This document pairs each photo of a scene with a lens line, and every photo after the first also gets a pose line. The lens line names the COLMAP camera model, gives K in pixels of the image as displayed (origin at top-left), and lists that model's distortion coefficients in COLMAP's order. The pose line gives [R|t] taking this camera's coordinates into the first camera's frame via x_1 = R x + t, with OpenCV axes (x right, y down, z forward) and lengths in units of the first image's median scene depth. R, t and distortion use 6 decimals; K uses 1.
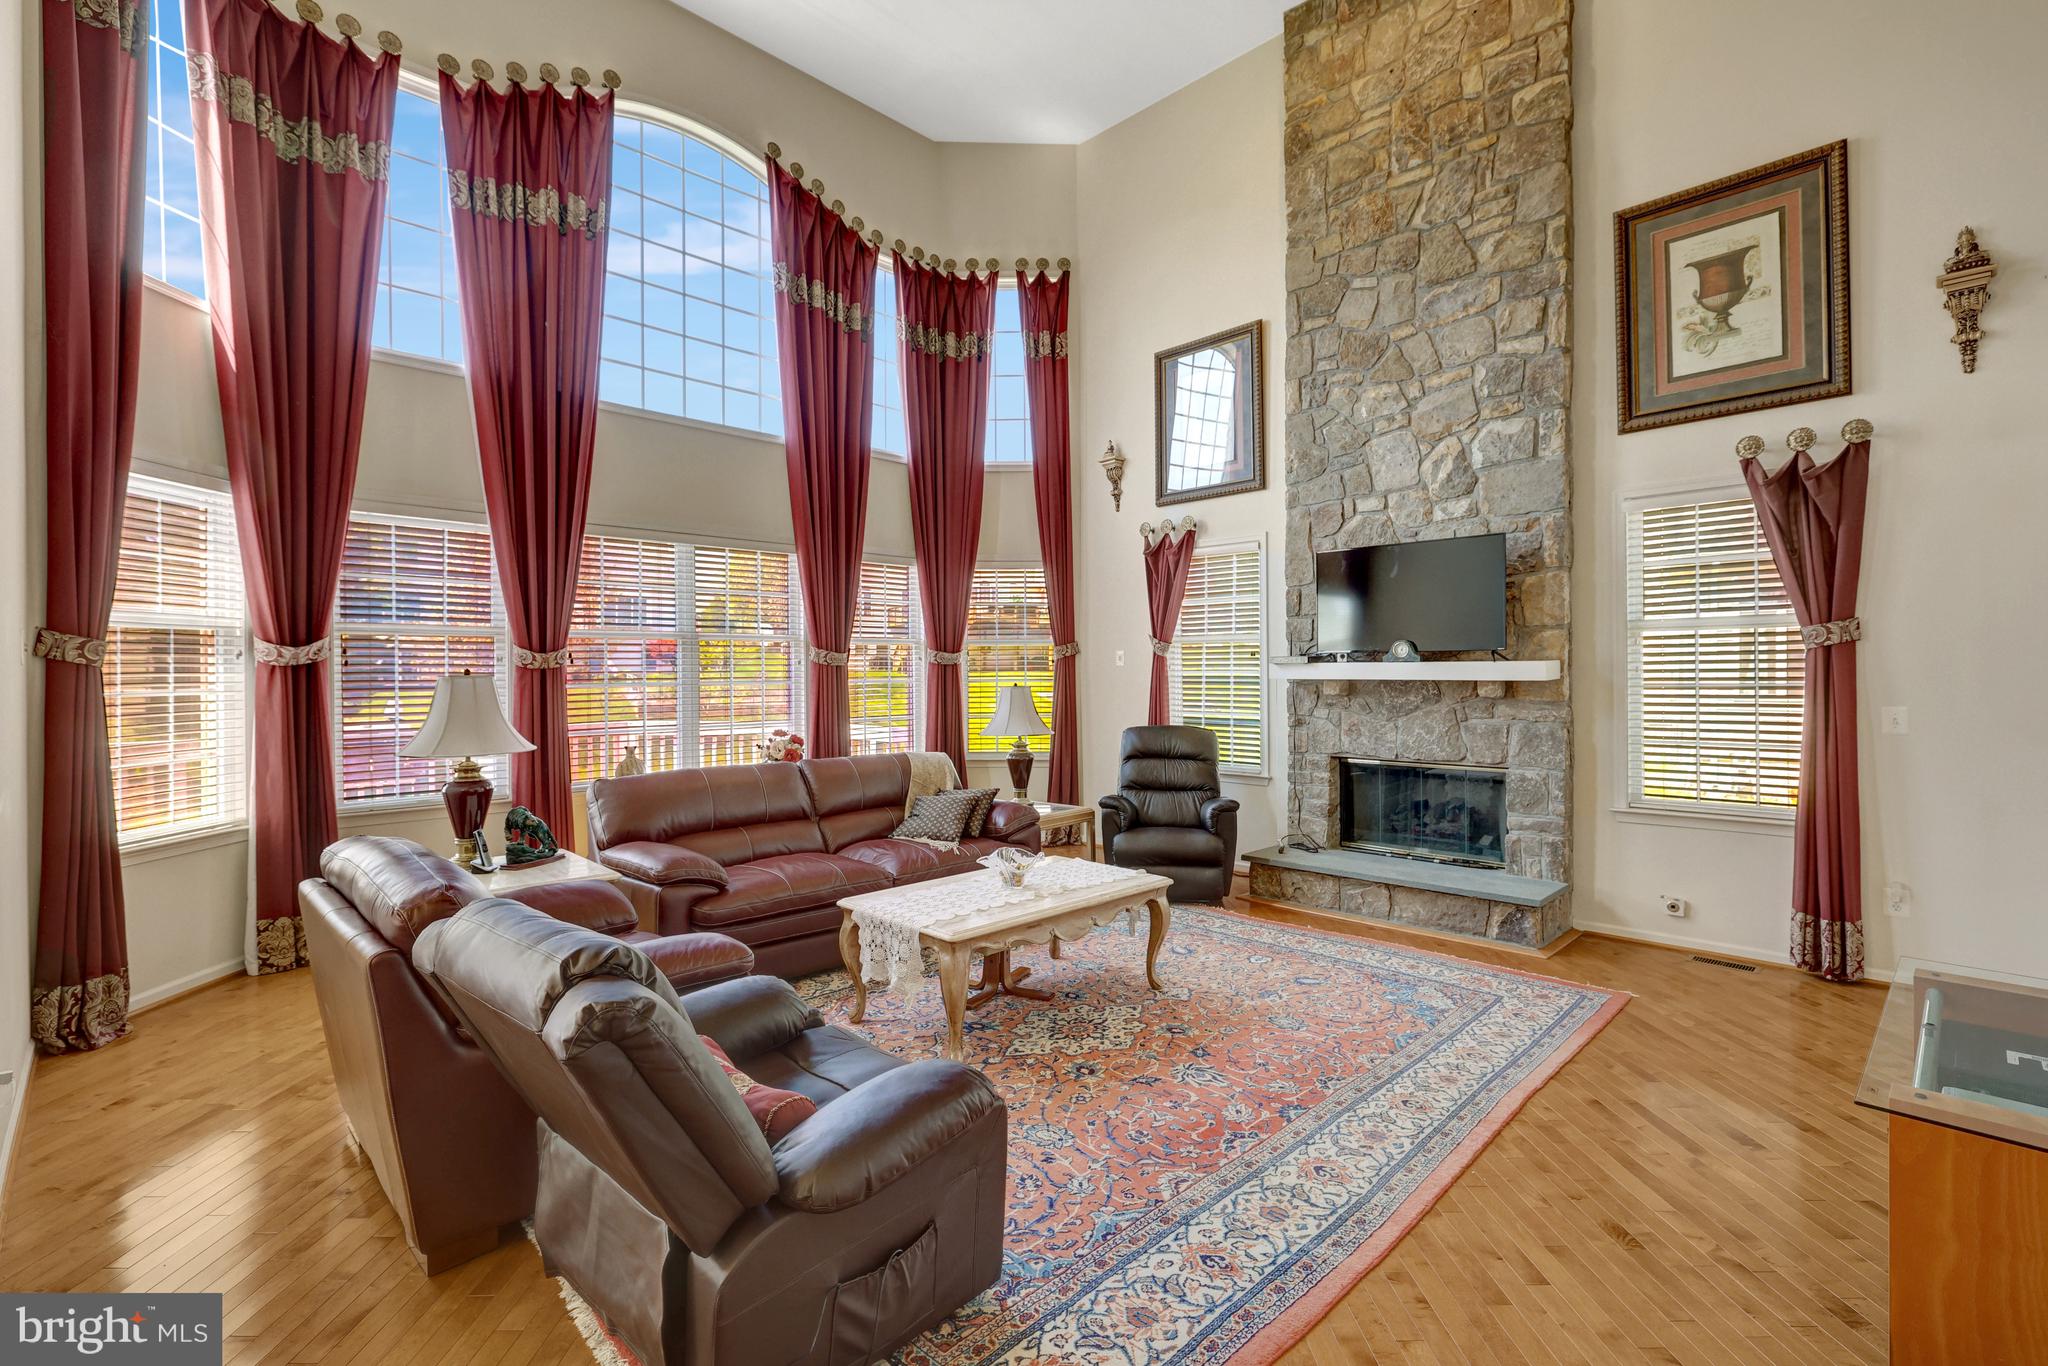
lens RADIAL K [[913.4, 0, 1016.2], [0, 913.4, 679.2], [0, 0, 1]] dist [-0.003773, -0.000097]
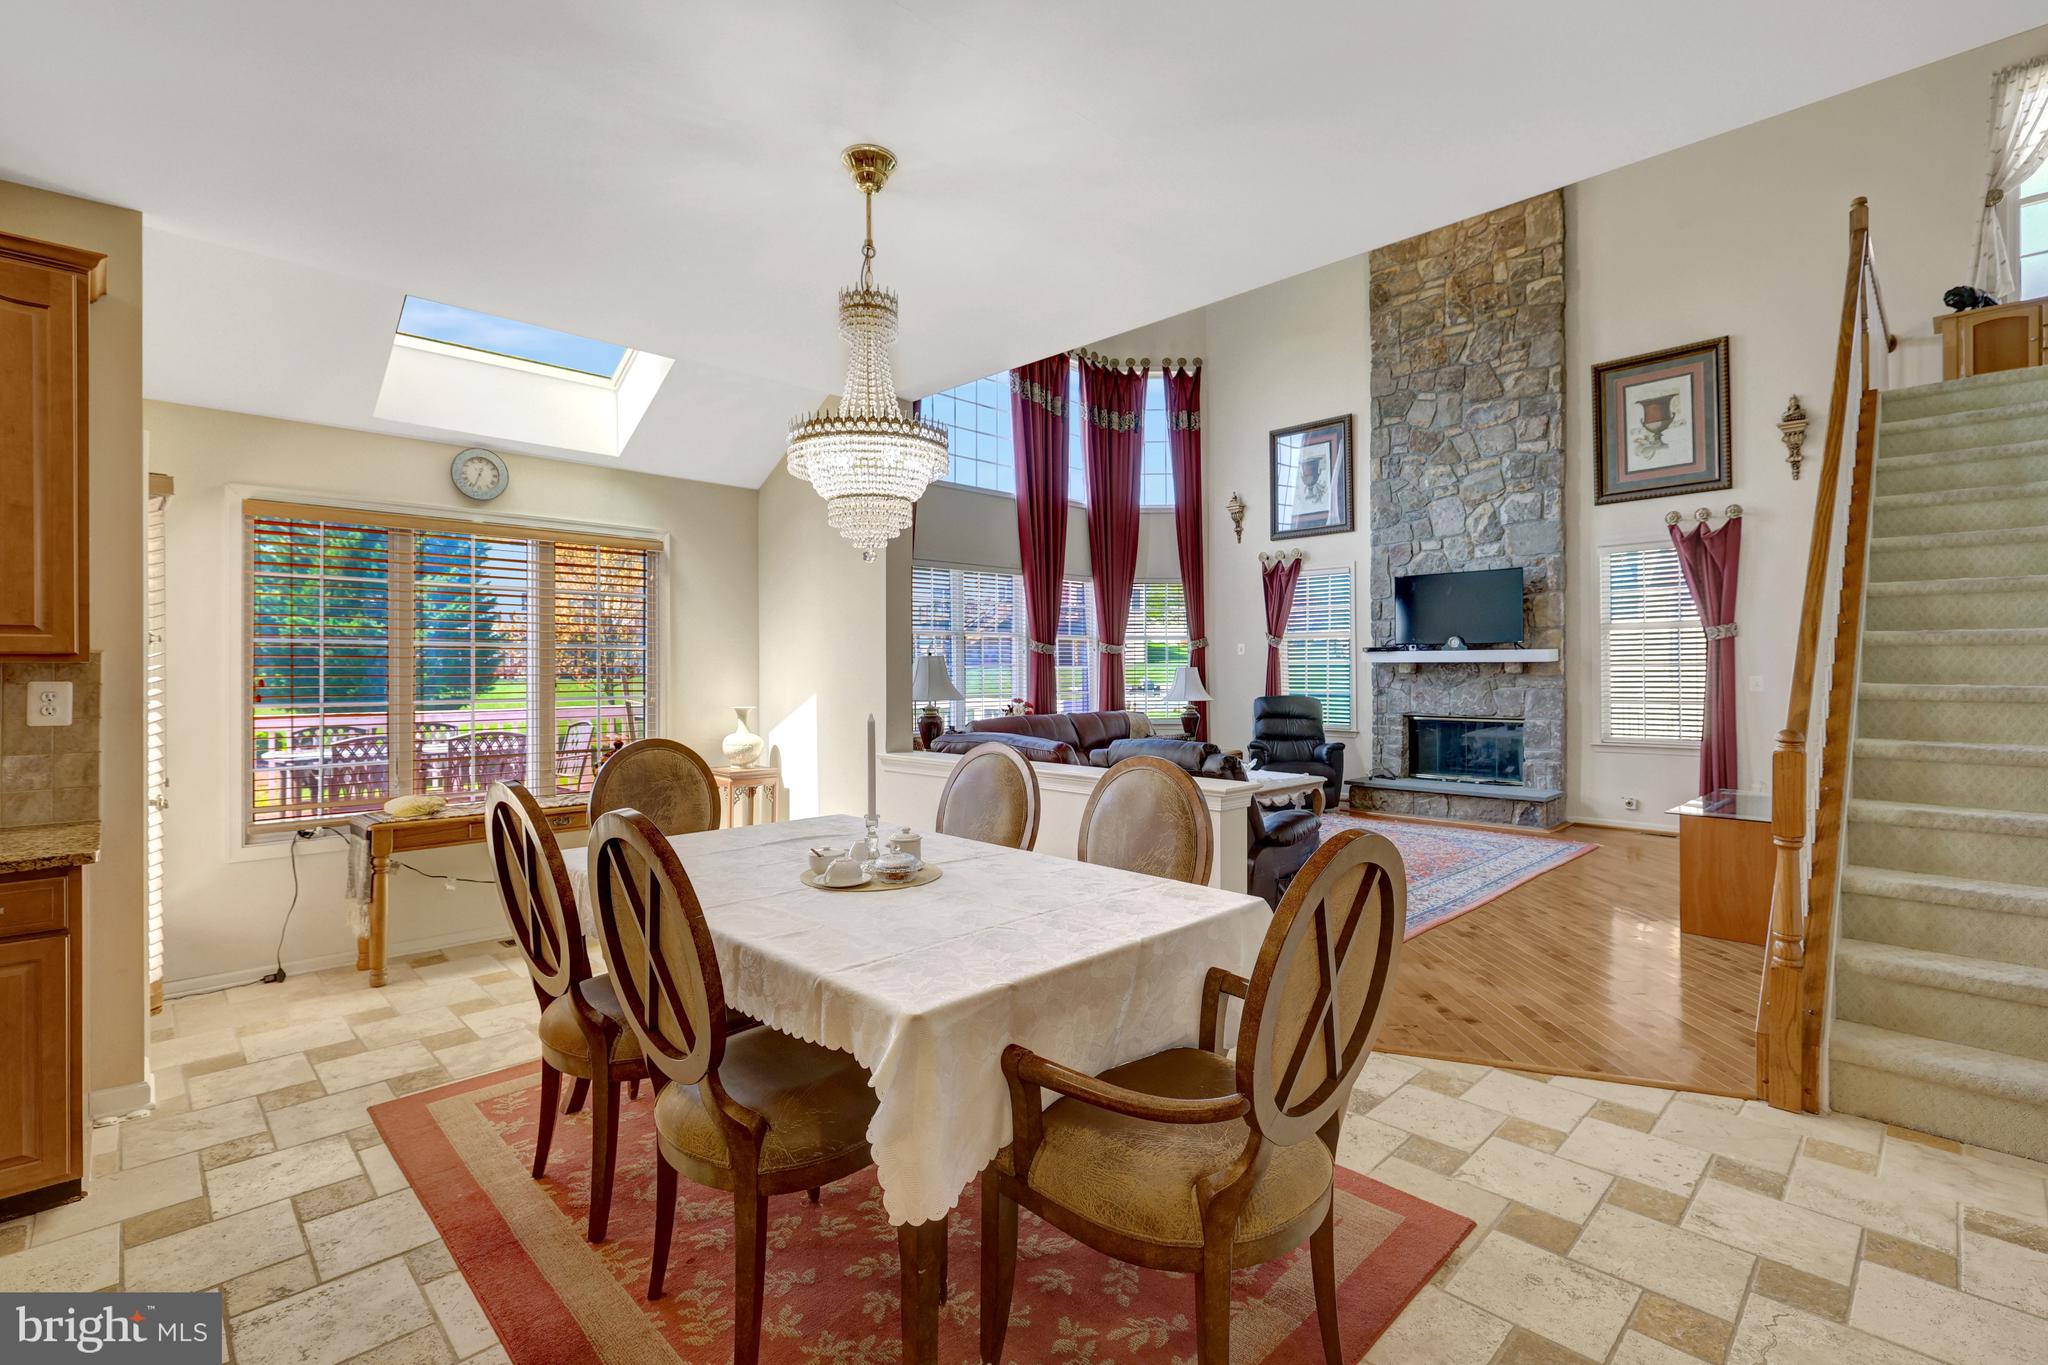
lens RADIAL K [[935.4, 0, 1006.8], [0, 935.4, 669.7], [0, 0, 1]] dist [-0.000599, -0.000412]
pose [[0.999939, 0.001283, -0.010990, -0.315515], [-0.001375, 0.999964, -0.008361, 0.028056], [0.010979, 0.008376, 0.999905, -0.584170]]
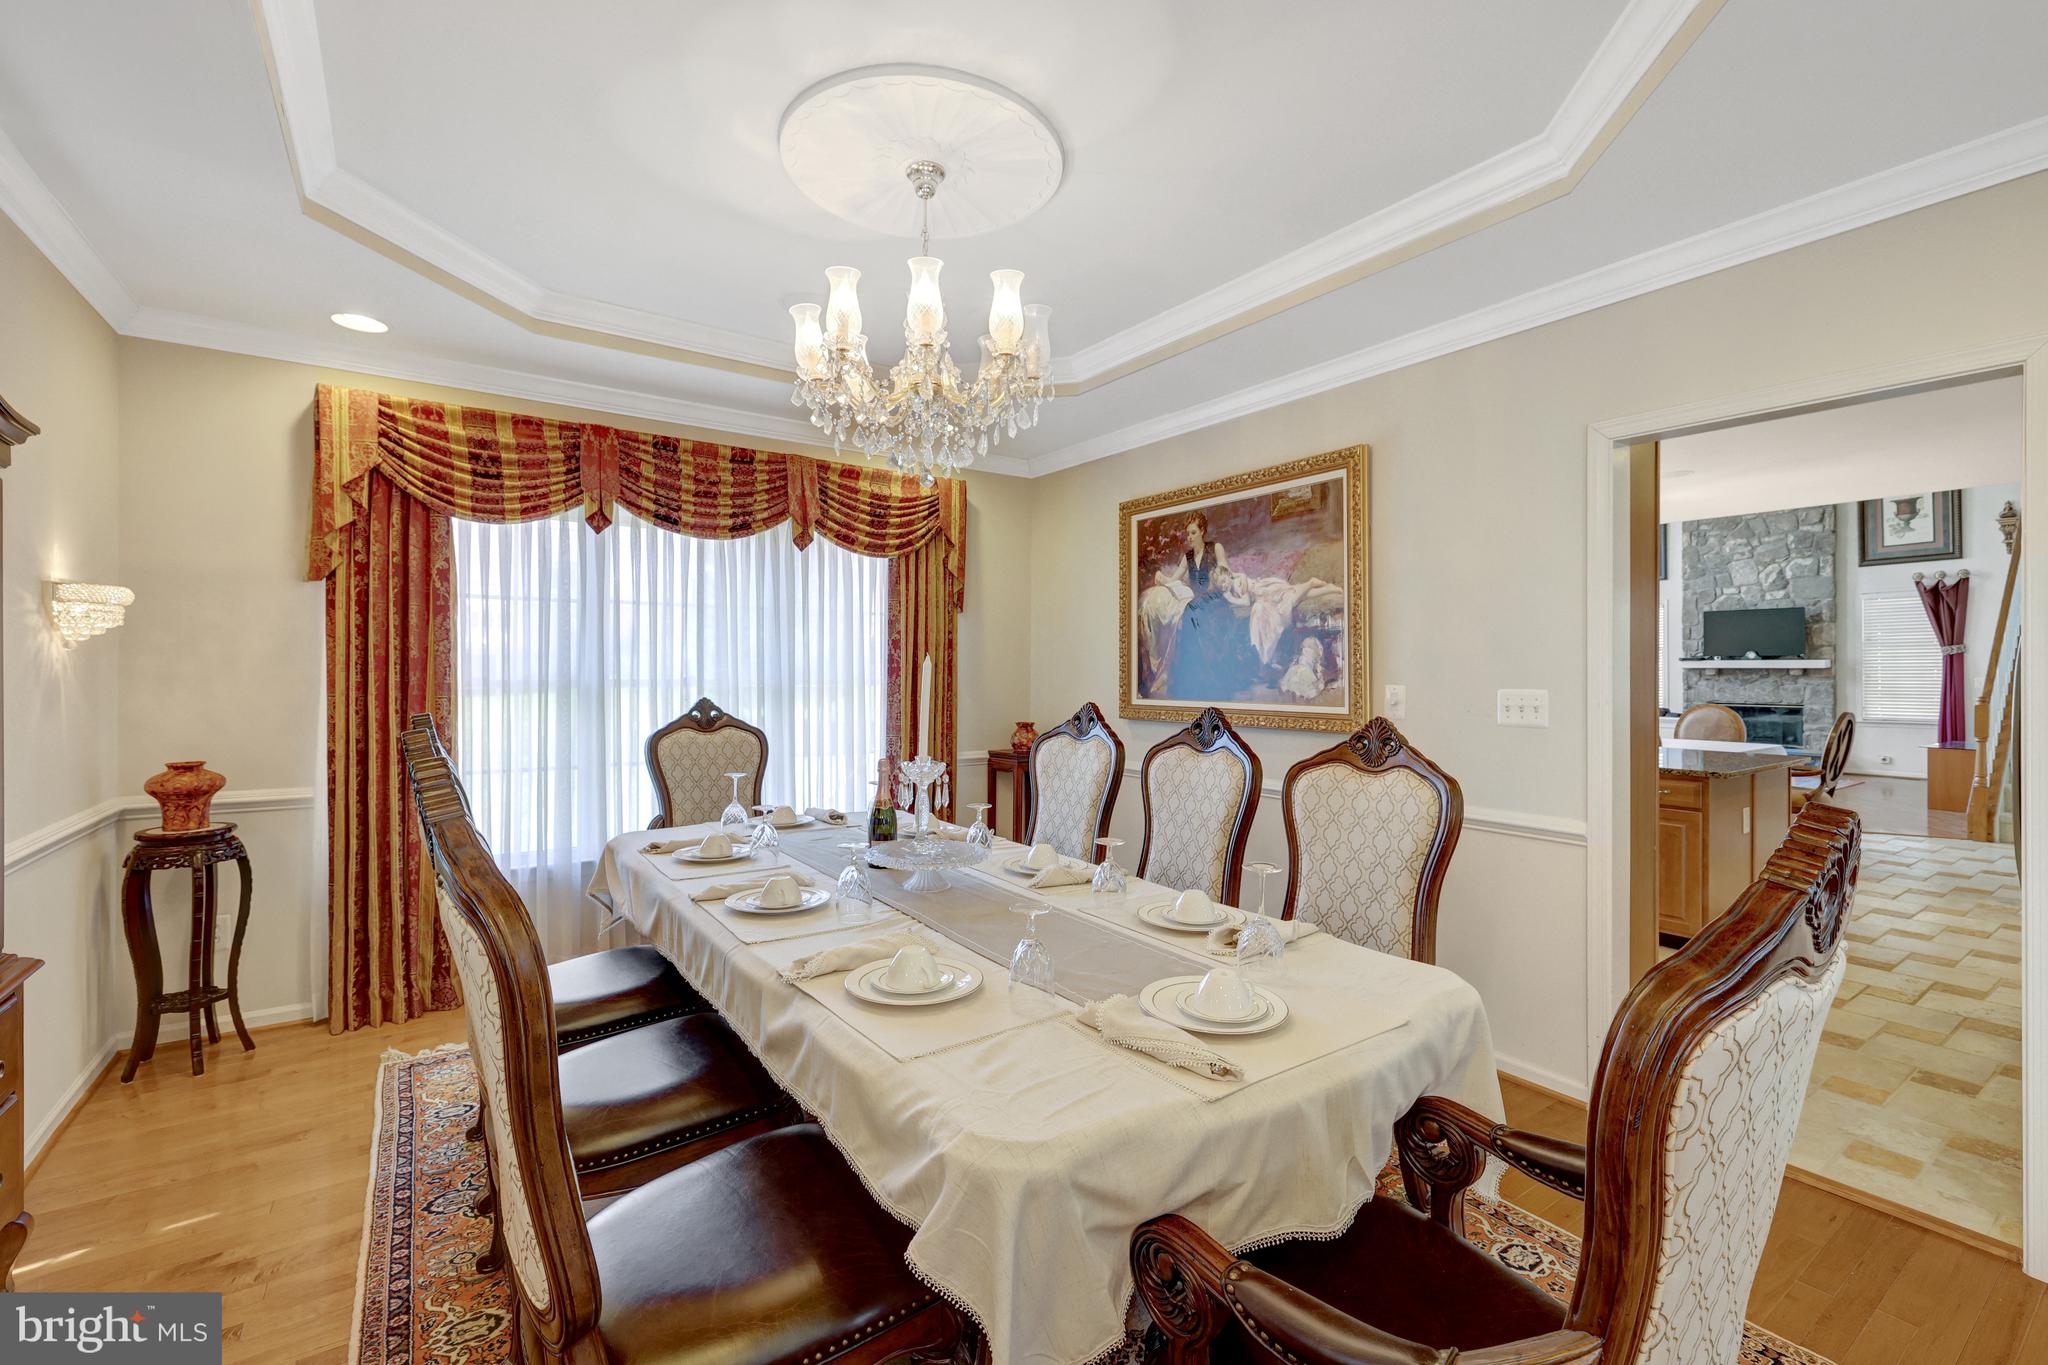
lens RADIAL K [[861.9, 0, 1014.0], [0, 861.9, 670.4], [0, 0, 1]] dist [-0.003347, -0.000059]
pose [[0.981848, 0.006901, -0.189543, -1.044341], [-0.008382, 0.999940, -0.007016, 0.039586], [0.189483, 0.008477, 0.981847, -1.567799]]
